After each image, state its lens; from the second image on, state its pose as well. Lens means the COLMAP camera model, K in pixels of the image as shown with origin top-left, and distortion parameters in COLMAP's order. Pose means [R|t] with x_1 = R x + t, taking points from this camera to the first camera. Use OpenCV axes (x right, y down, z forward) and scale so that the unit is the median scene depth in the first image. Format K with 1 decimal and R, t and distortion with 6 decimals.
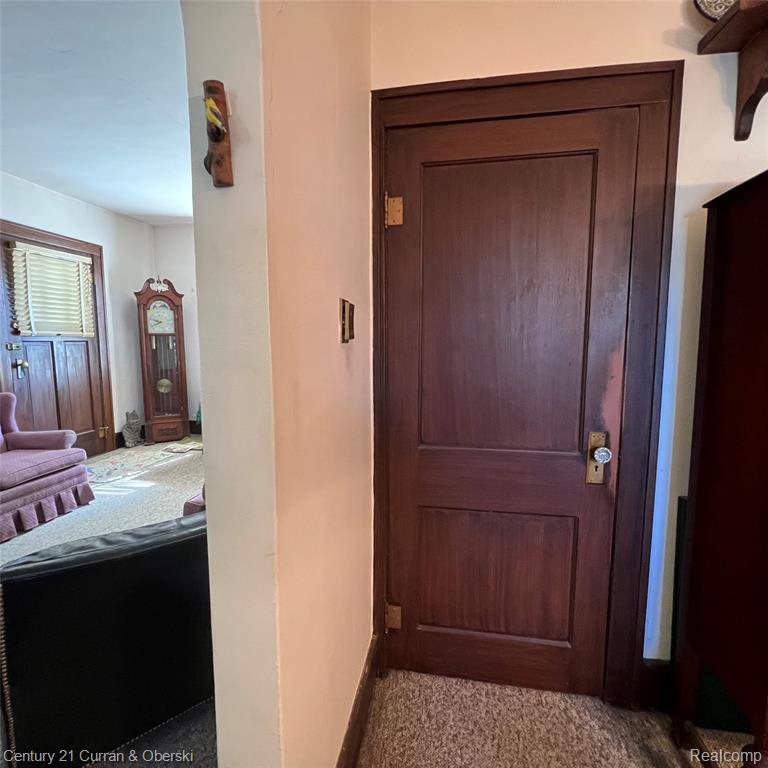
lens RADIAL K [[411.5, 0, 382.3], [0, 411.5, 385.8], [0, 0, 1]] dist [0.001104, -0.000306]
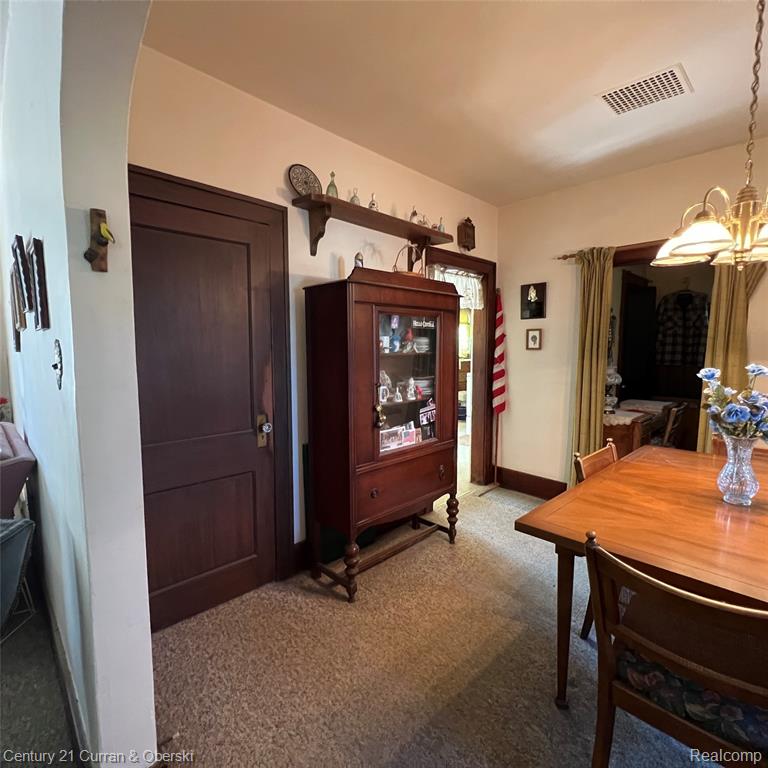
lens RADIAL K [[409.9, 0, 383.4], [0, 409.9, 382.9], [0, 0, 1]] dist [-0.002749, 0.000181]
pose [[0.584734, -0.066877, 0.808464, -0.487250], [0.083503, 0.996264, 0.022016, -0.008171], [-0.806916, 0.054636, 0.588134, -0.340358]]
